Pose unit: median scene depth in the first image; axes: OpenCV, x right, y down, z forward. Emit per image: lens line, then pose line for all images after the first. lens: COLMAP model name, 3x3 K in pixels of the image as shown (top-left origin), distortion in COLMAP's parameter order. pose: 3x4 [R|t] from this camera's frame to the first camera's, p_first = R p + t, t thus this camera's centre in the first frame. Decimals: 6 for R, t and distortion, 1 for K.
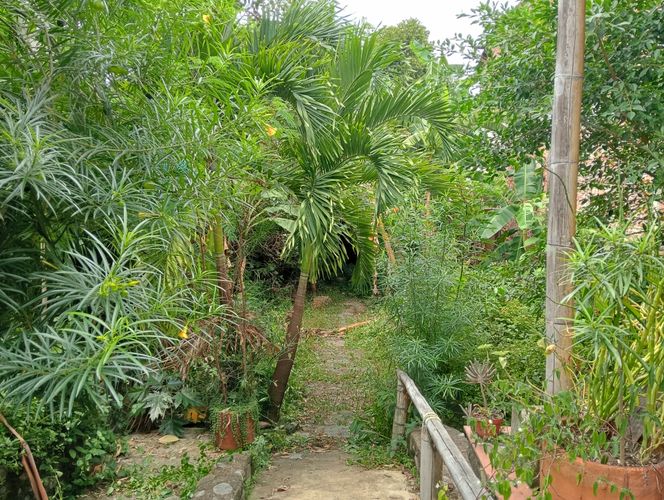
lens RADIAL K [[543.6, 0, 333.5], [0, 543.6, 247.2], [0, 0, 1]] dist [0.100366, -0.200930]
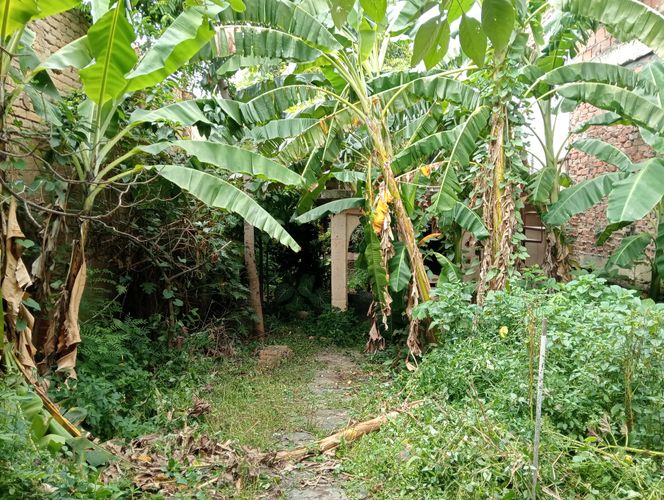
lens RADIAL K [[543.6, 0, 333.5], [0, 543.6, 247.2], [0, 0, 1]] dist [0.100366, -0.200930]
pose [[0.995705, -0.006589, 0.092346, -0.015408], [0.012477, 0.997915, -0.063331, 0.032650], [-0.091737, 0.064211, 0.993711, 0.544212]]
